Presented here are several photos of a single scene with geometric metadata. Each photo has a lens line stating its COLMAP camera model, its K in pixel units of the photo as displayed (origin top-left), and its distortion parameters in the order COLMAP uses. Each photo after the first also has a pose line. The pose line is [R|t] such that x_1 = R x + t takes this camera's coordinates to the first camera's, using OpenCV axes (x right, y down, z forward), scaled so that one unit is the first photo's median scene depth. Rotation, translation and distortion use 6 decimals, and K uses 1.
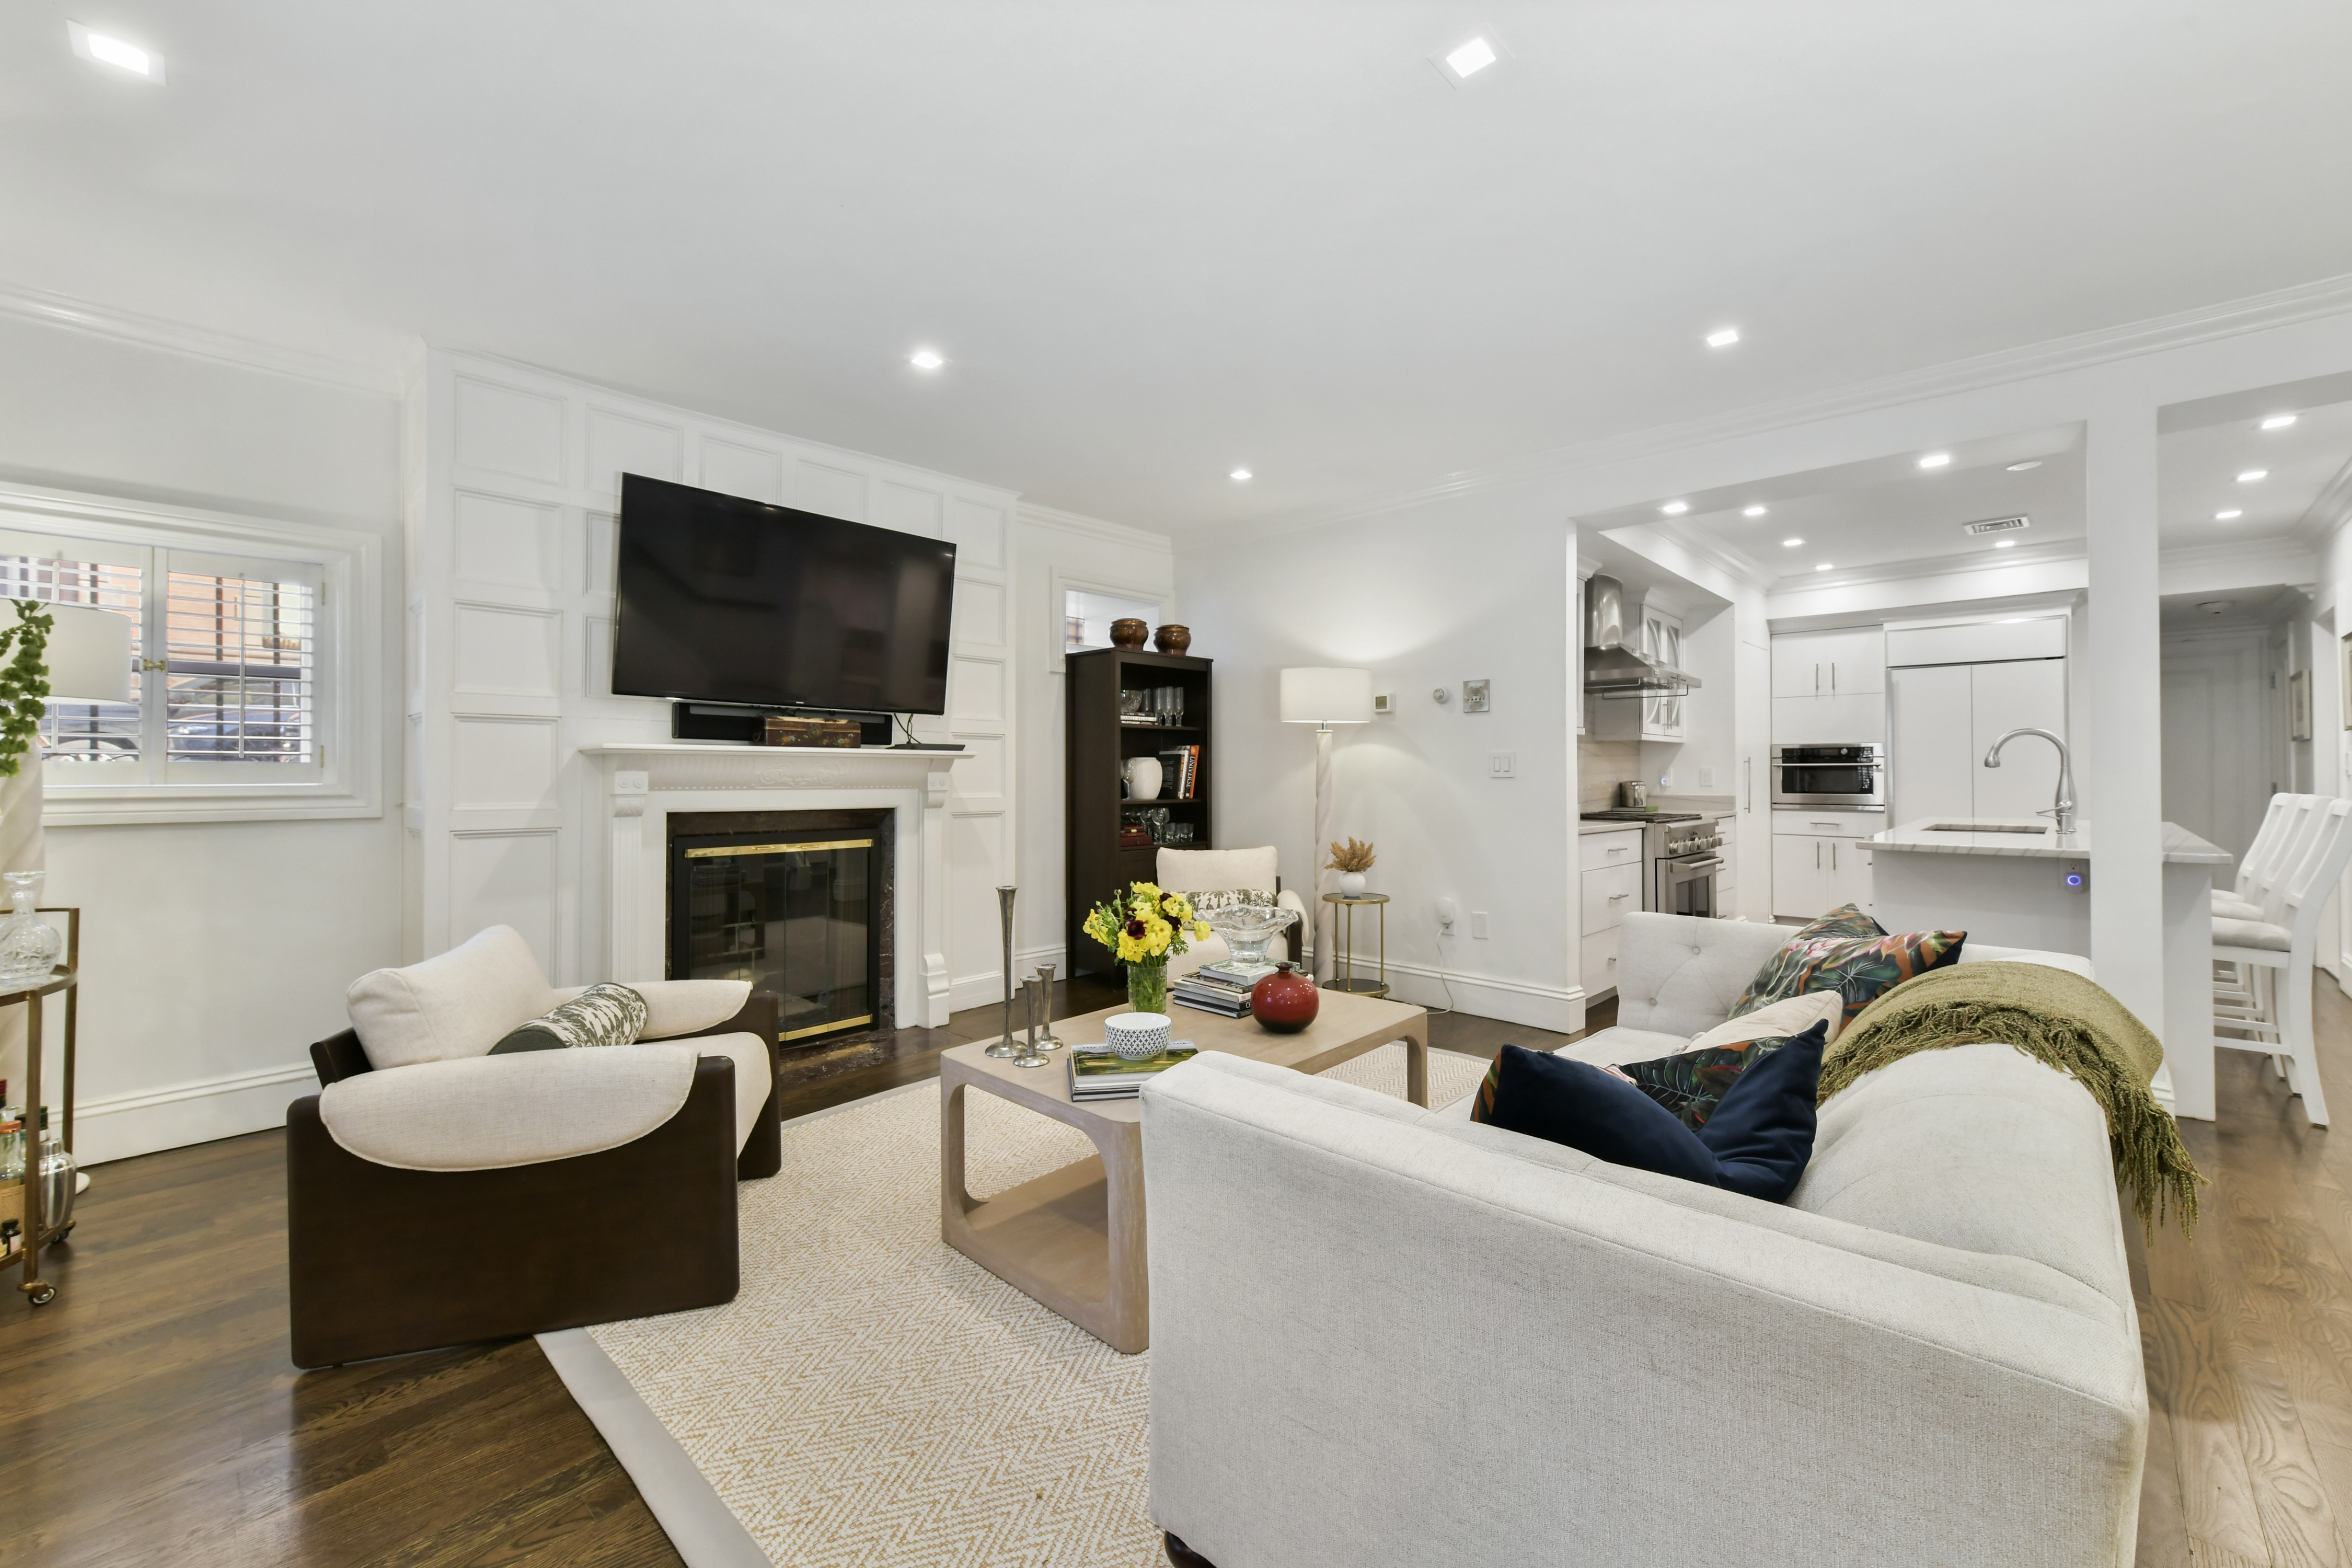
lens RADIAL K [[940.3, 0, 1175.3], [0, 940.3, 771.4], [0, 0, 1]] dist [-0.002429, 0.002636]
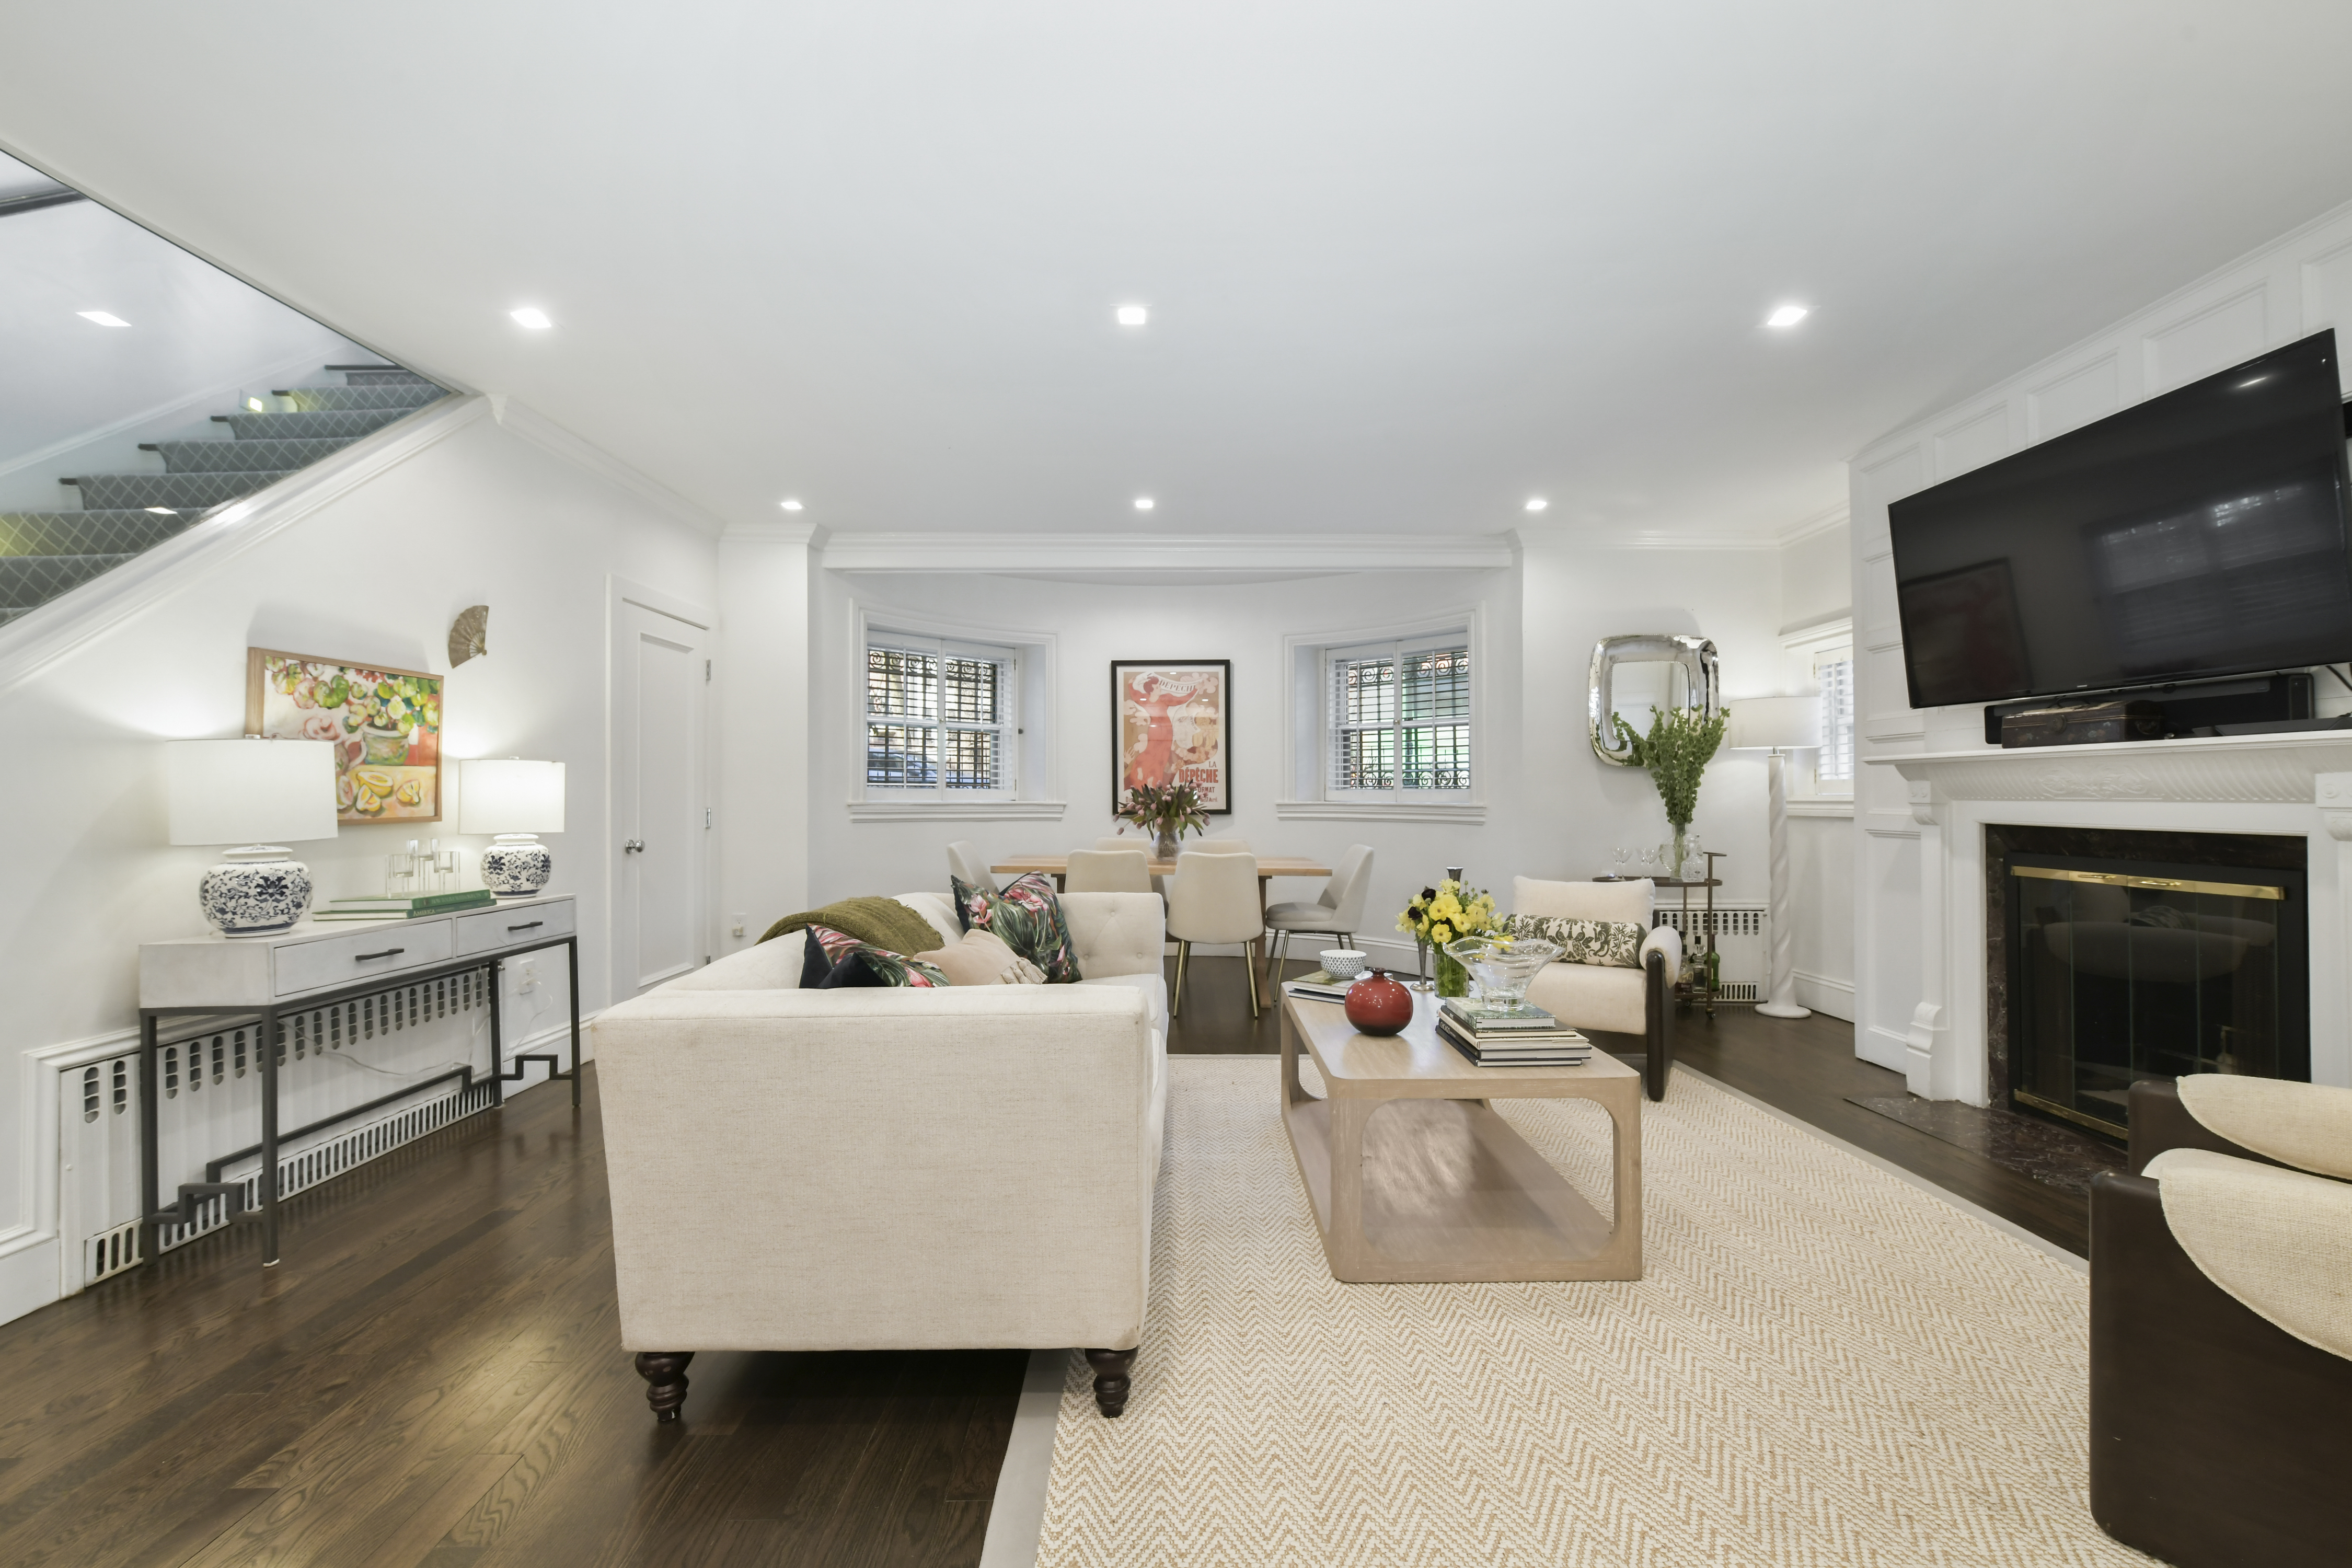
lens RADIAL K [[940.3, 0, 1189.8], [0, 940.3, 790.1], [0, 0, 1]] dist [-0.002429, 0.002636]
pose [[-0.711917, -0.001834, -0.702261, 0.528558], [0.007986, 0.999911, -0.010707, 0.010821], [0.702218, -0.013231, -0.711839, 0.856193]]
